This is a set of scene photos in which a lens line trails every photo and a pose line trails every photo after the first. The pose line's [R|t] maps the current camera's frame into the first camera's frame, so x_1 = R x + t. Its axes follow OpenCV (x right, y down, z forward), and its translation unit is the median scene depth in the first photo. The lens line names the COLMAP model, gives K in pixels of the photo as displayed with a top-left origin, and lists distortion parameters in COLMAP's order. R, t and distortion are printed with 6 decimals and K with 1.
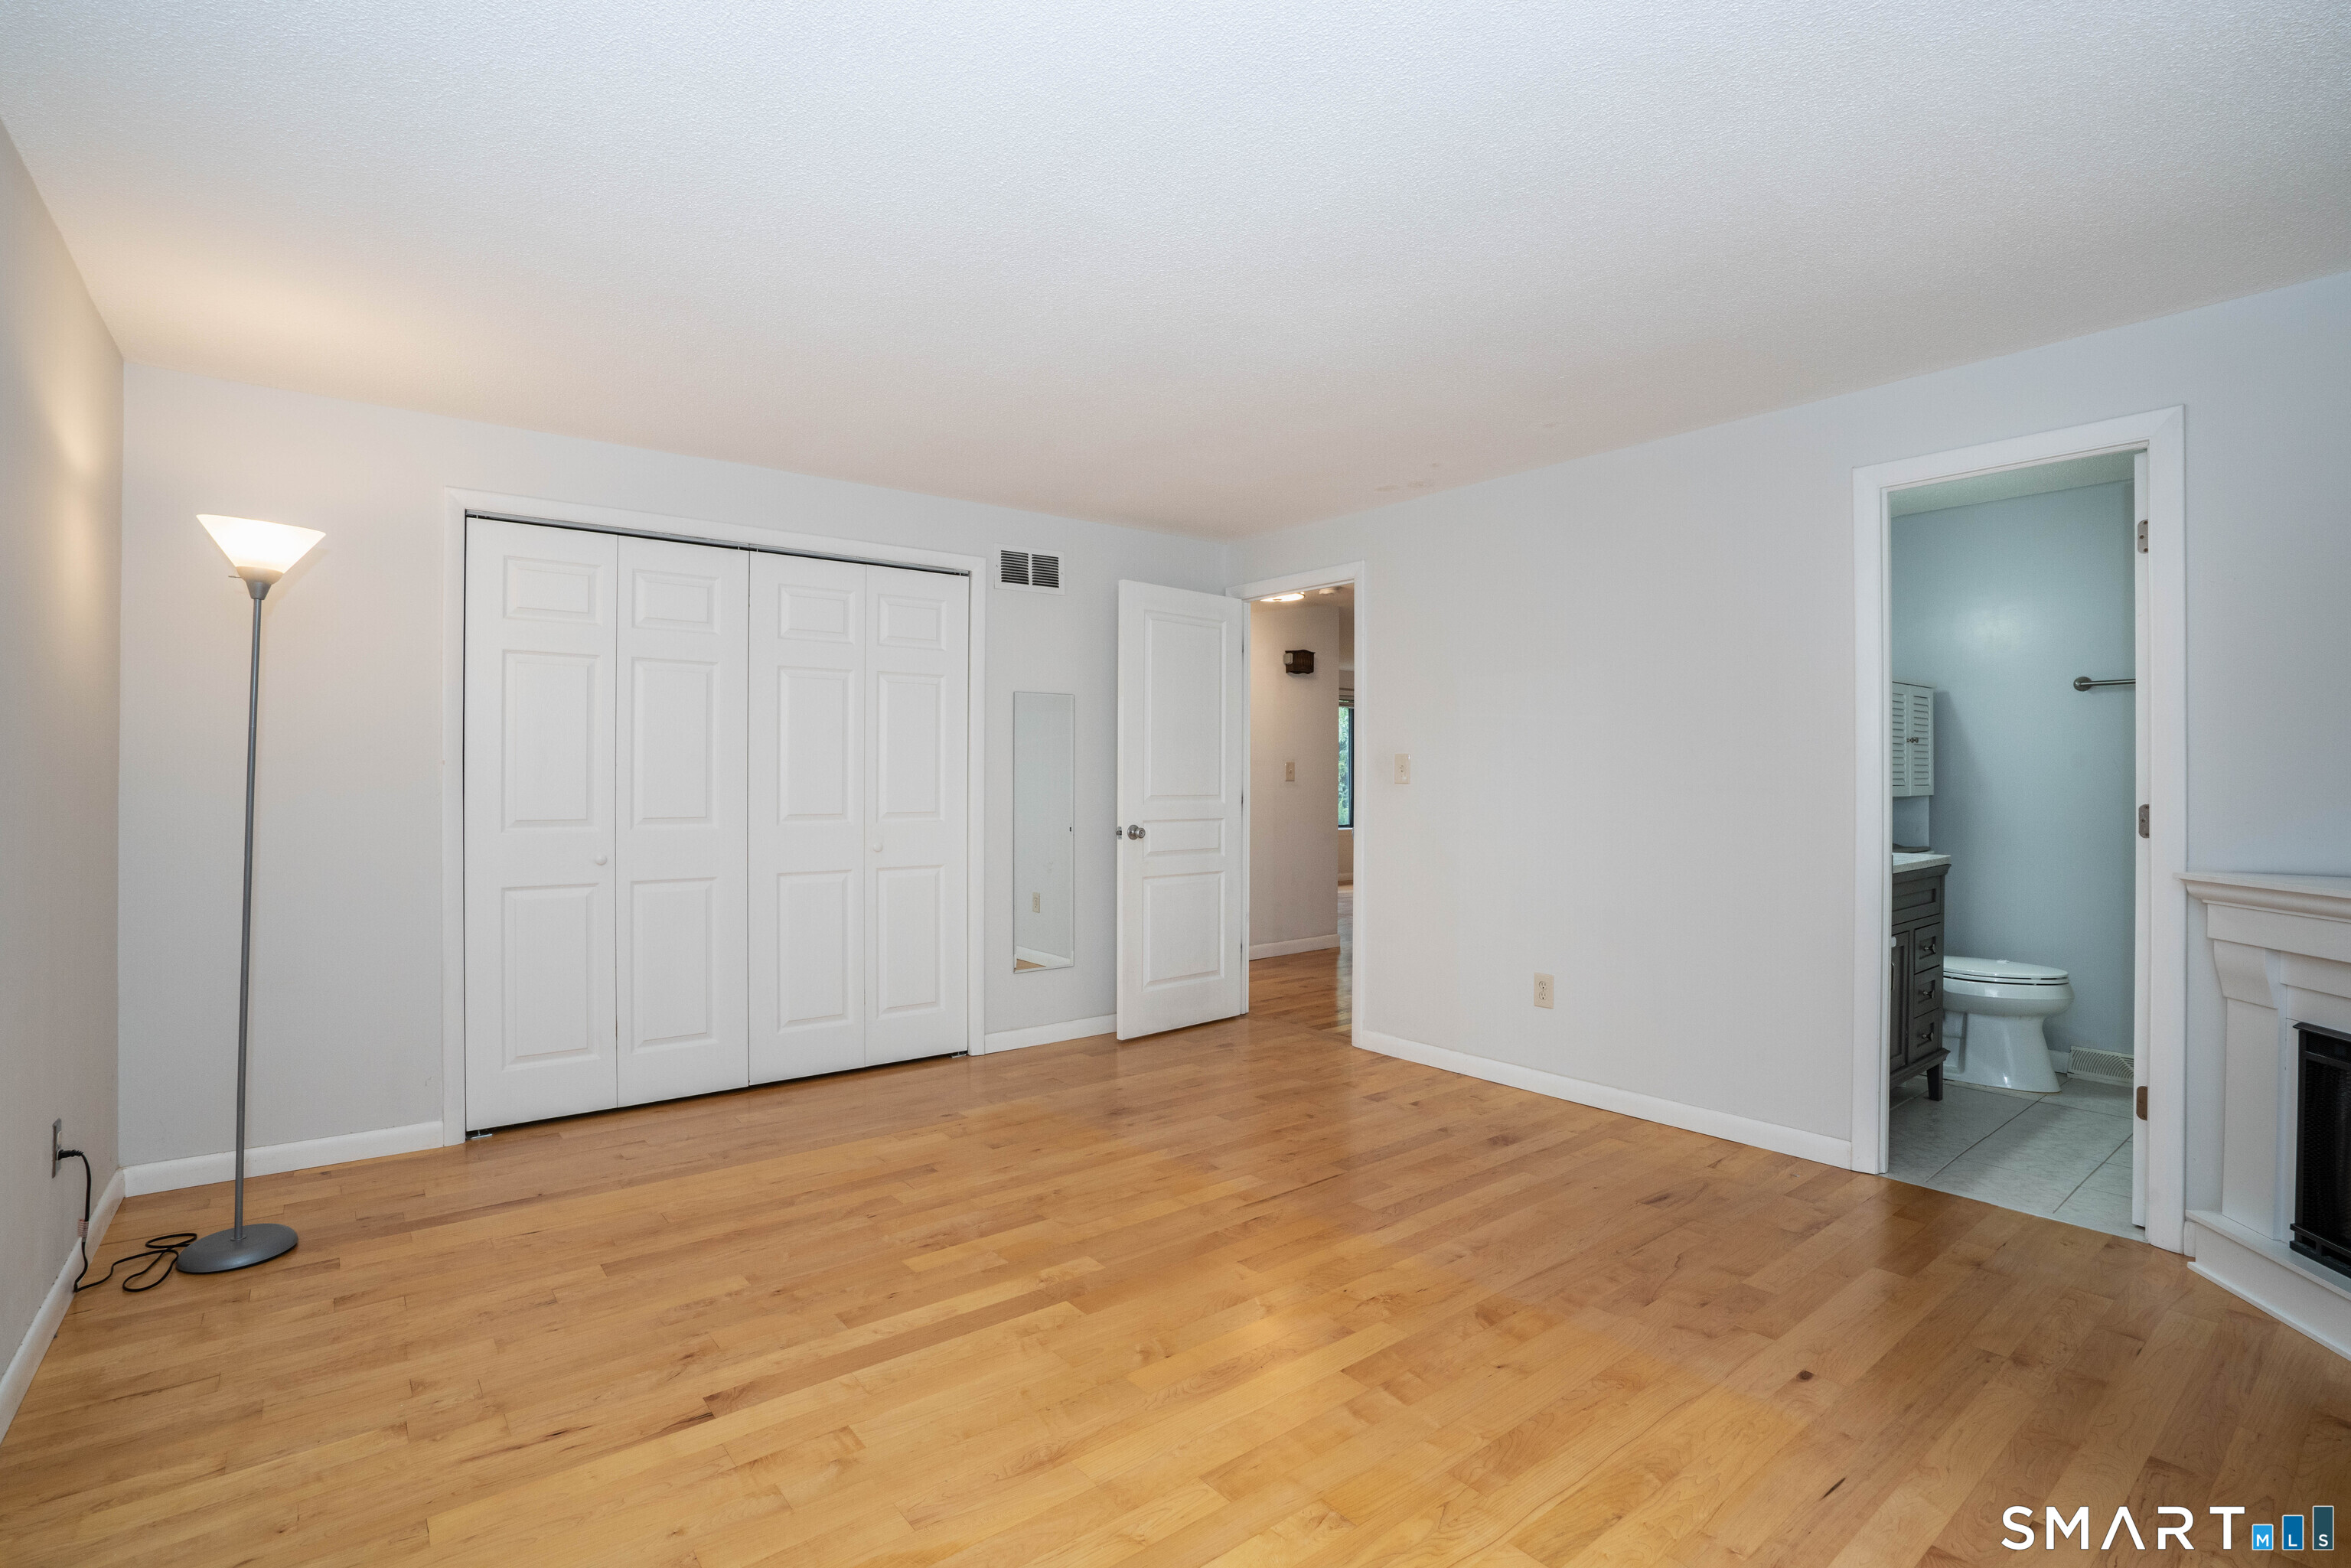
lens RADIAL K [[1100.8, 0, 1185.7], [0, 1100.8, 776.3], [0, 0, 1]] dist [-0.077717, 0.048686]
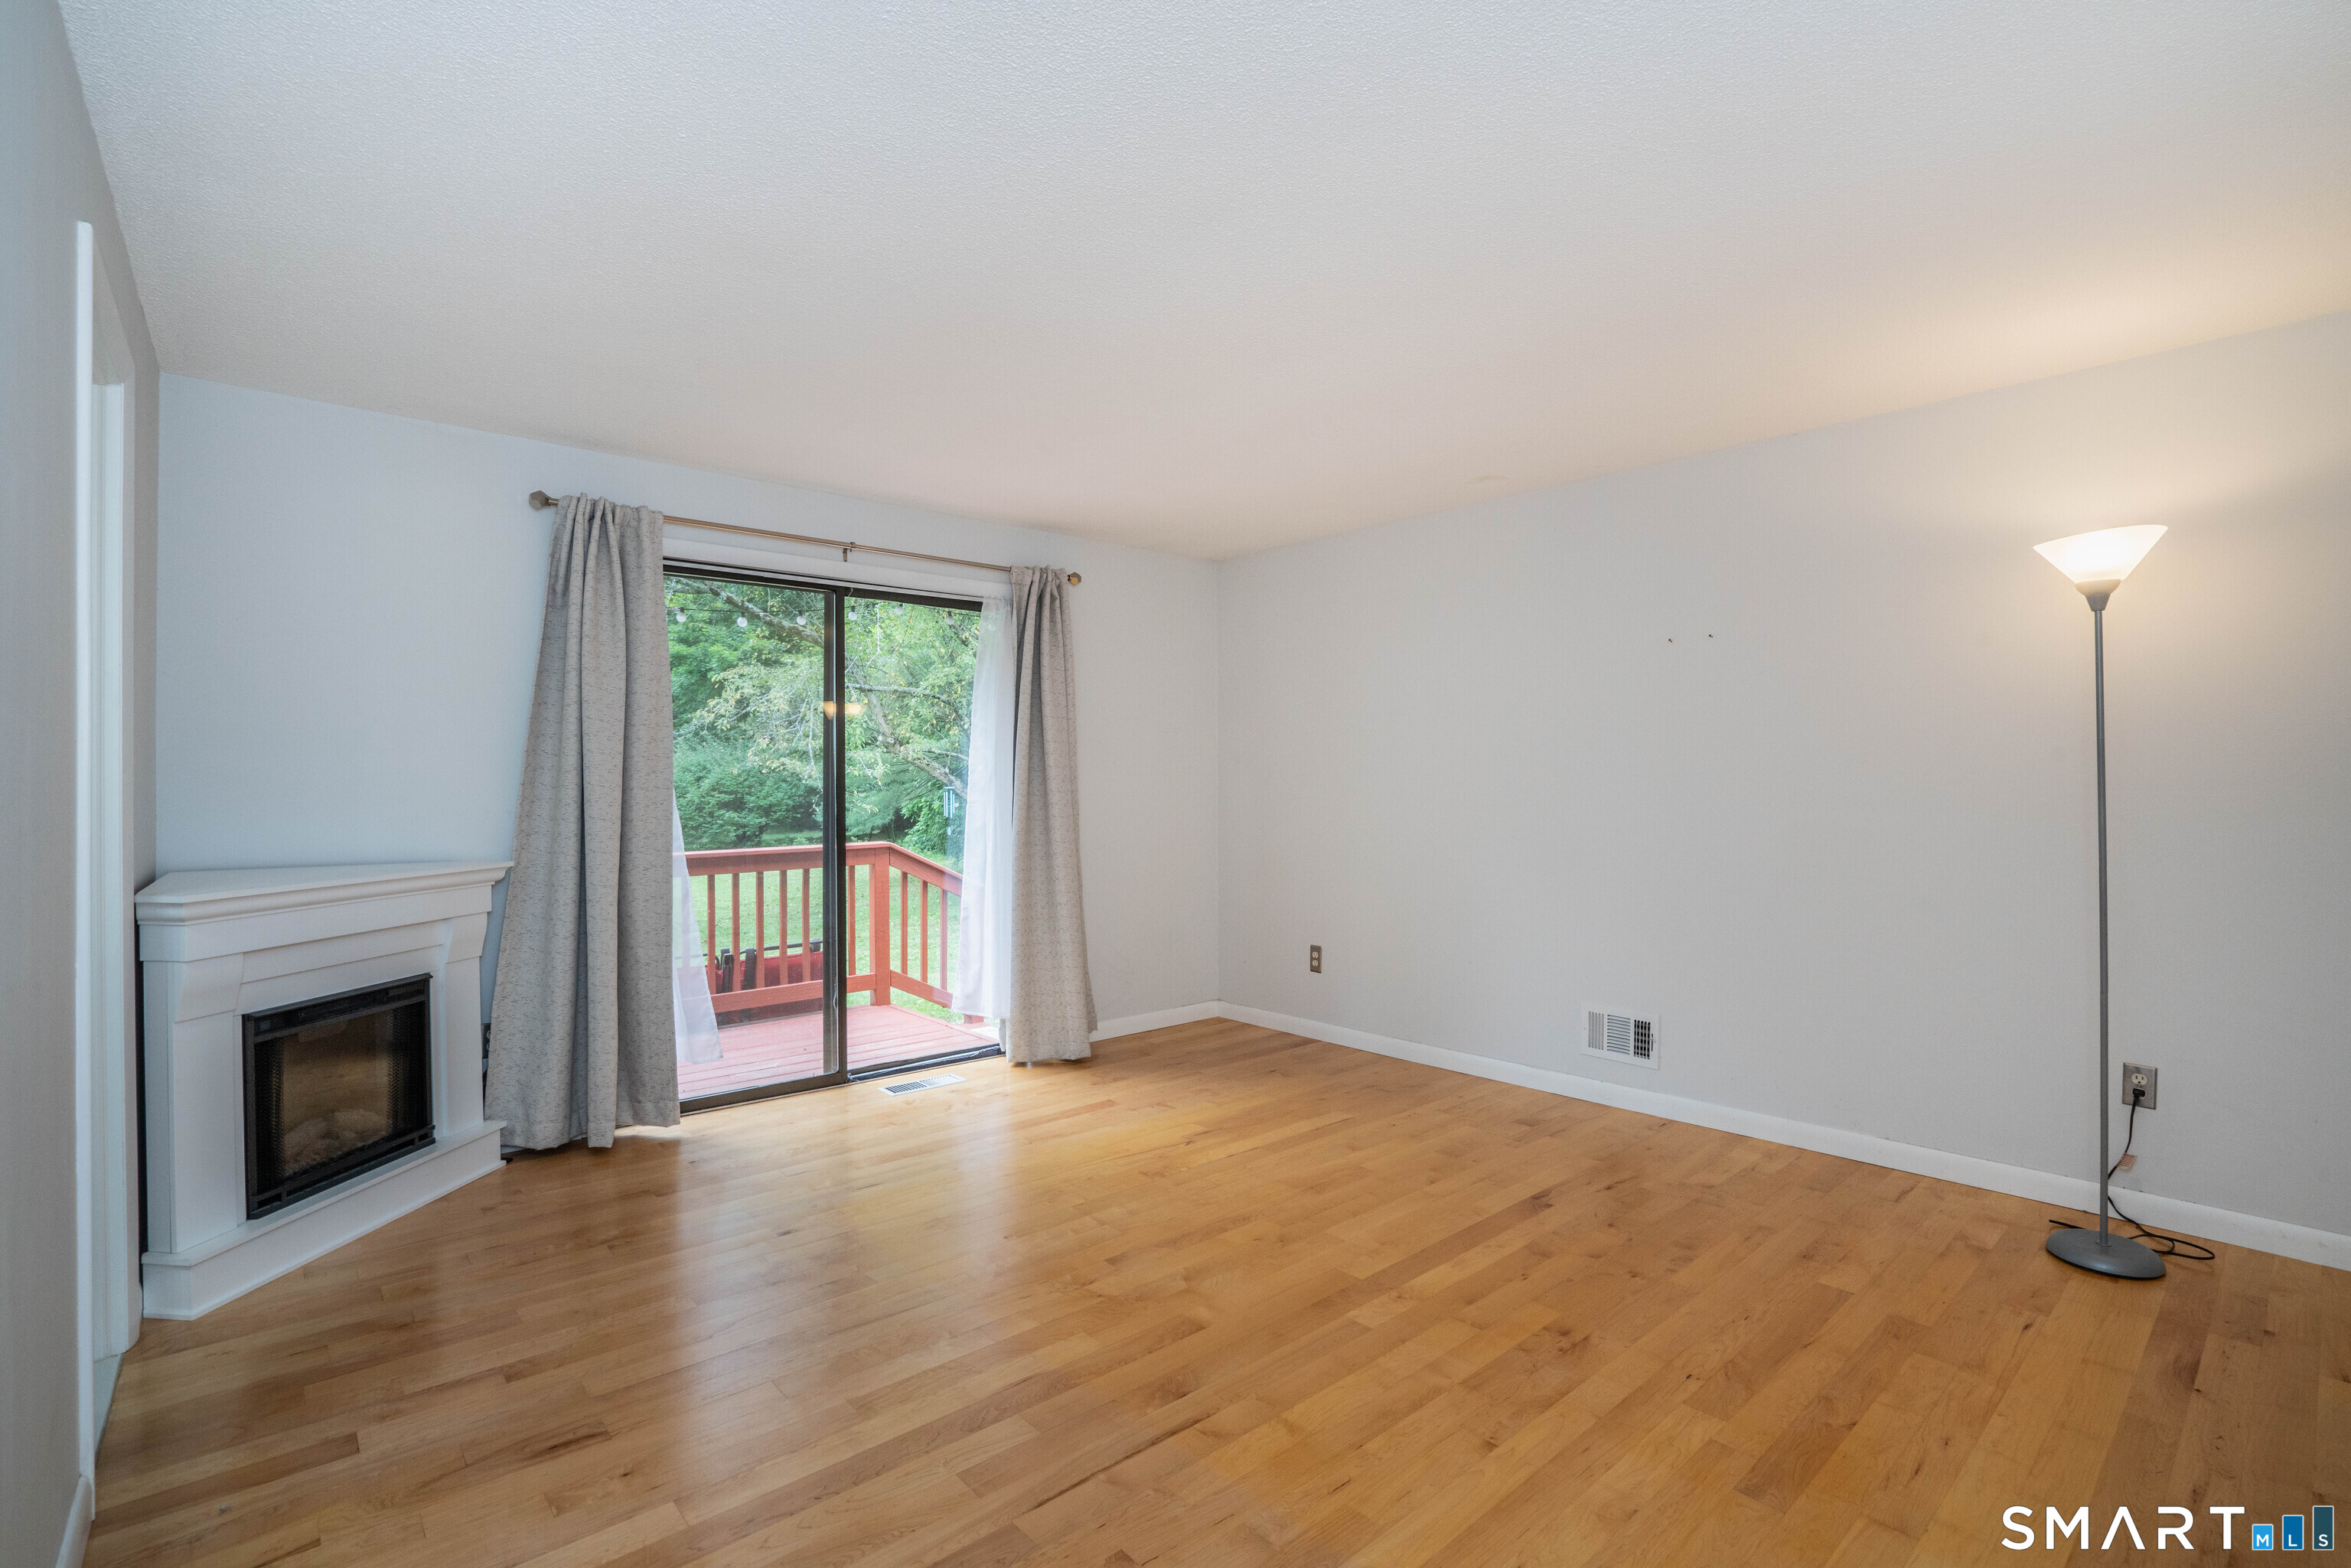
lens RADIAL K [[1075.8, 0, 1173.2], [0, 1075.8, 778.2], [0, 0, 1]] dist [-0.061602, 0.023173]
pose [[-0.999085, 0.002141, -0.042713, 0.092084], [0.002354, 0.999985, -0.004942, -0.009852], [0.042702, -0.005038, -0.999075, 1.540476]]
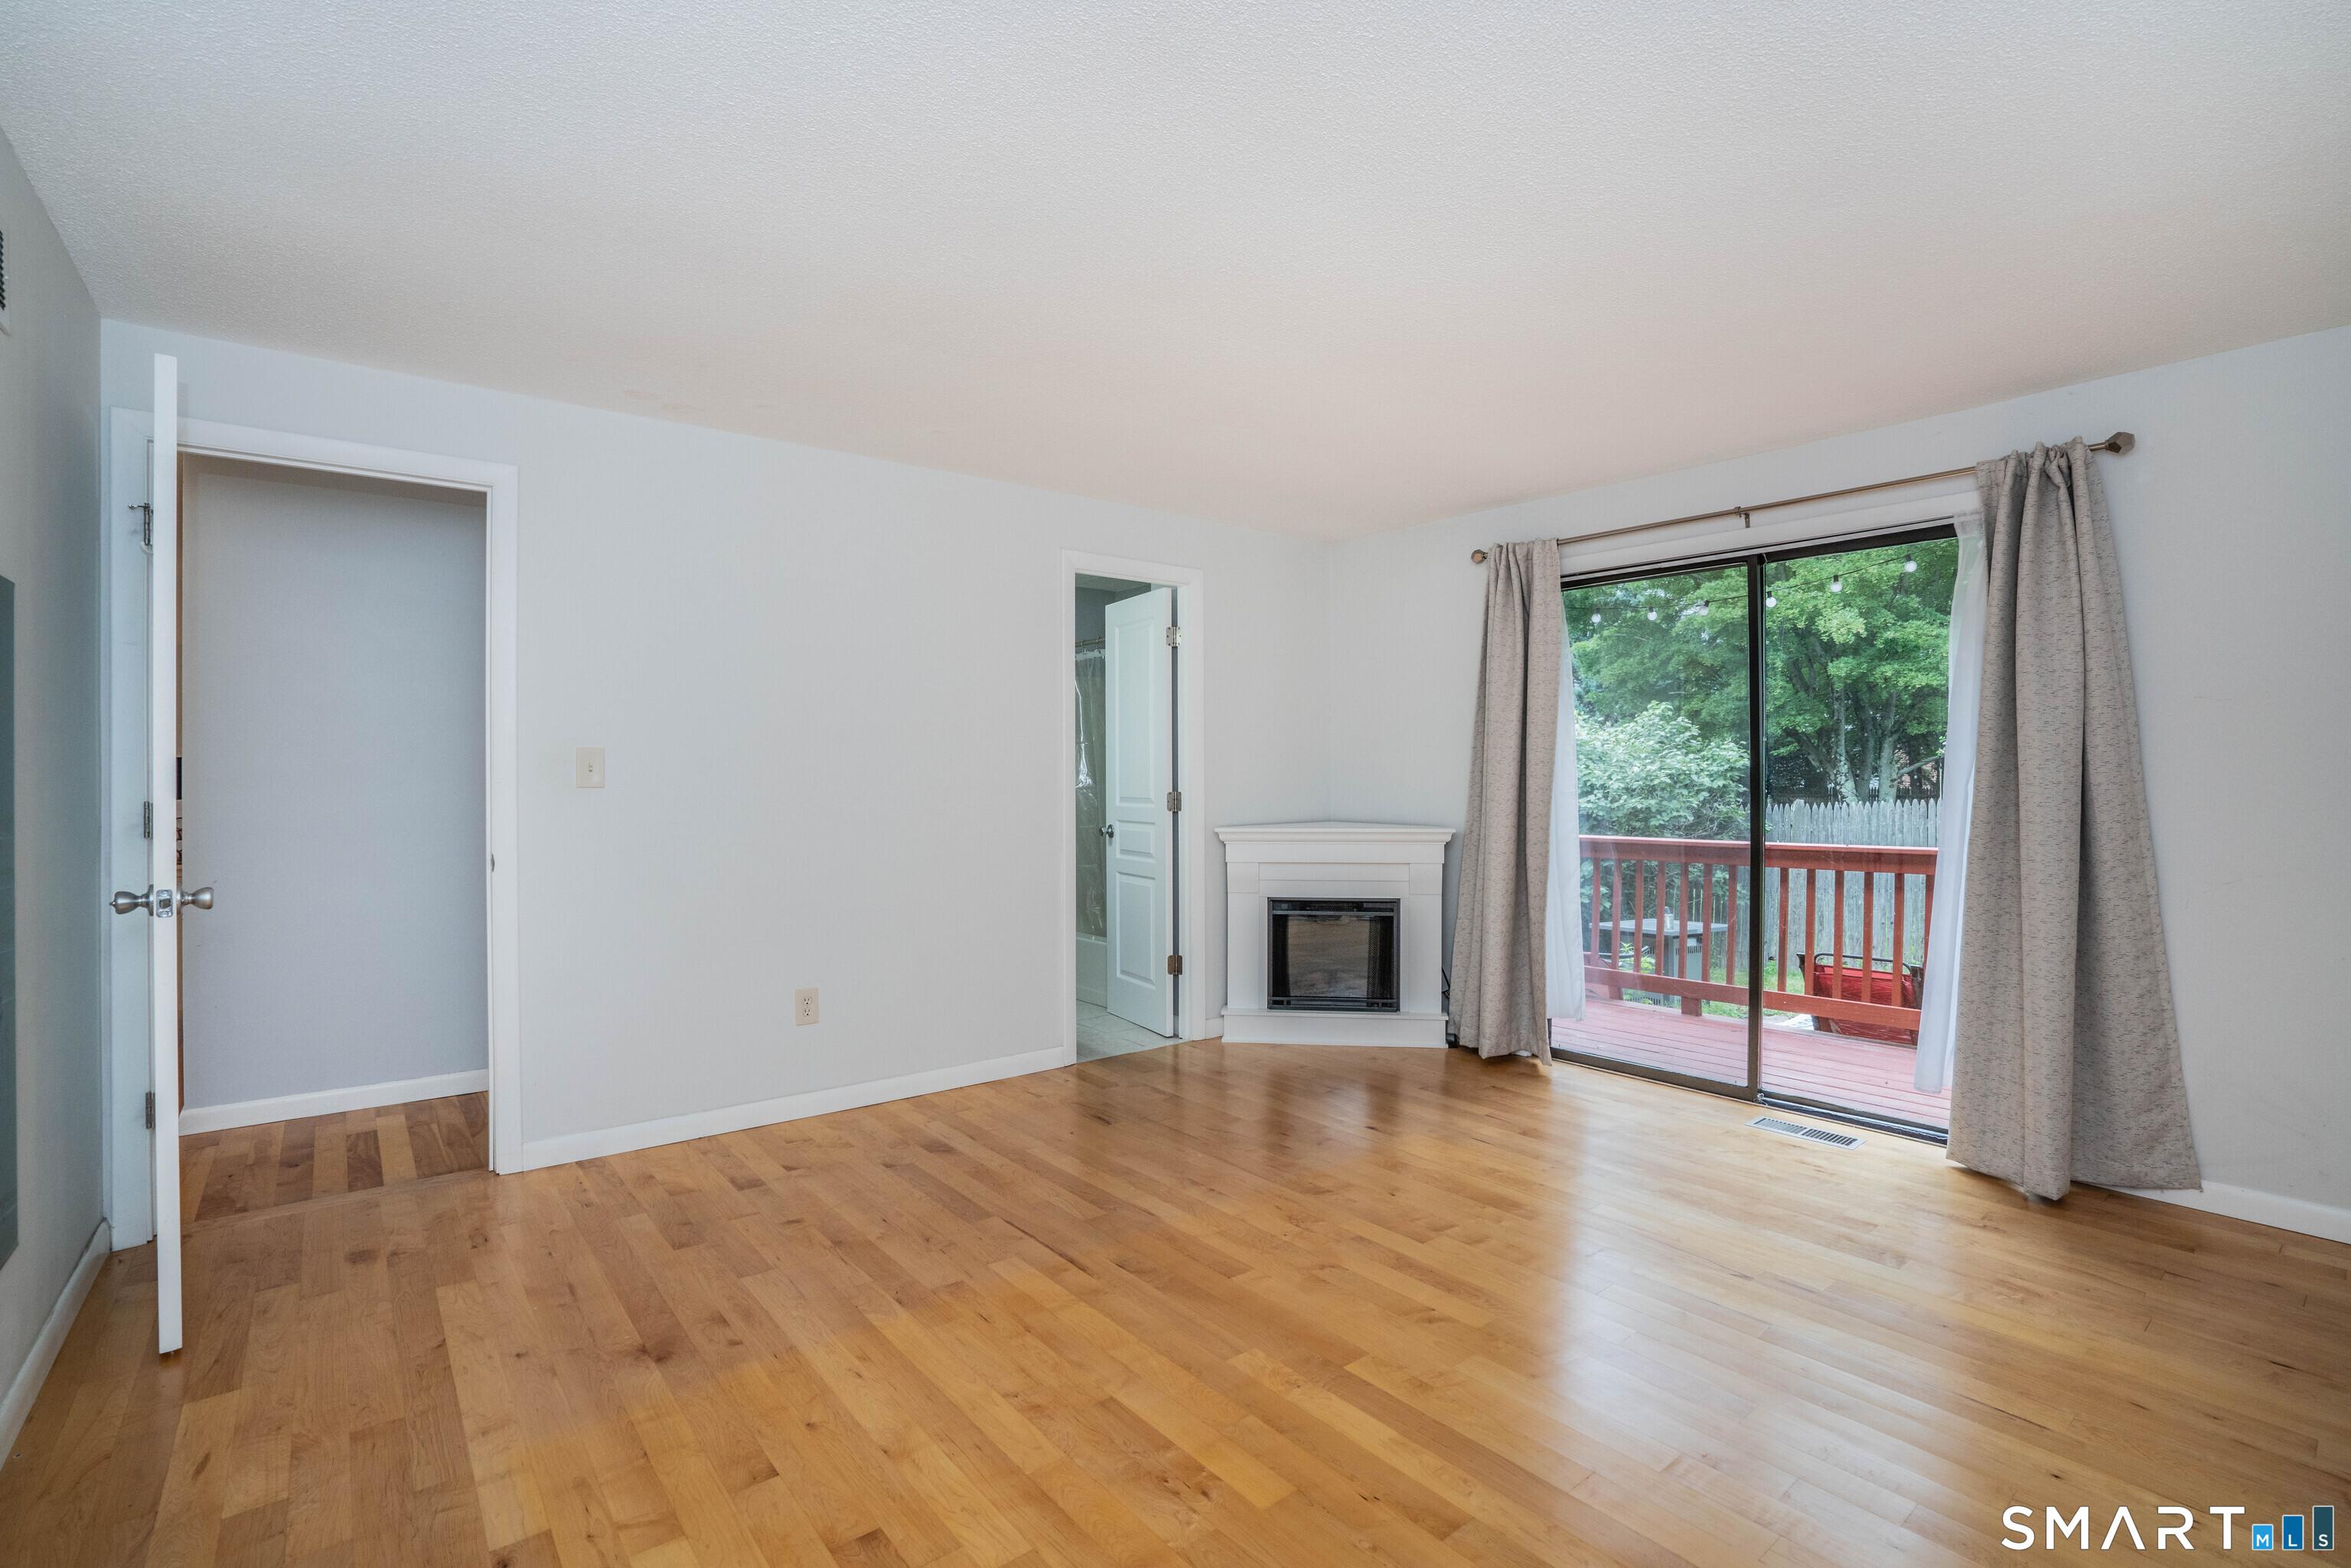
lens RADIAL K [[1075.8, 0, 1173.2], [0, 1075.8, 778.2], [0, 0, 1]] dist [-0.061602, 0.023173]
pose [[-0.005033, -0.003197, 0.999982, -0.739017], [-0.003067, 0.999990, 0.003182, -0.005778], [-0.999983, -0.003051, -0.005043, 0.860053]]
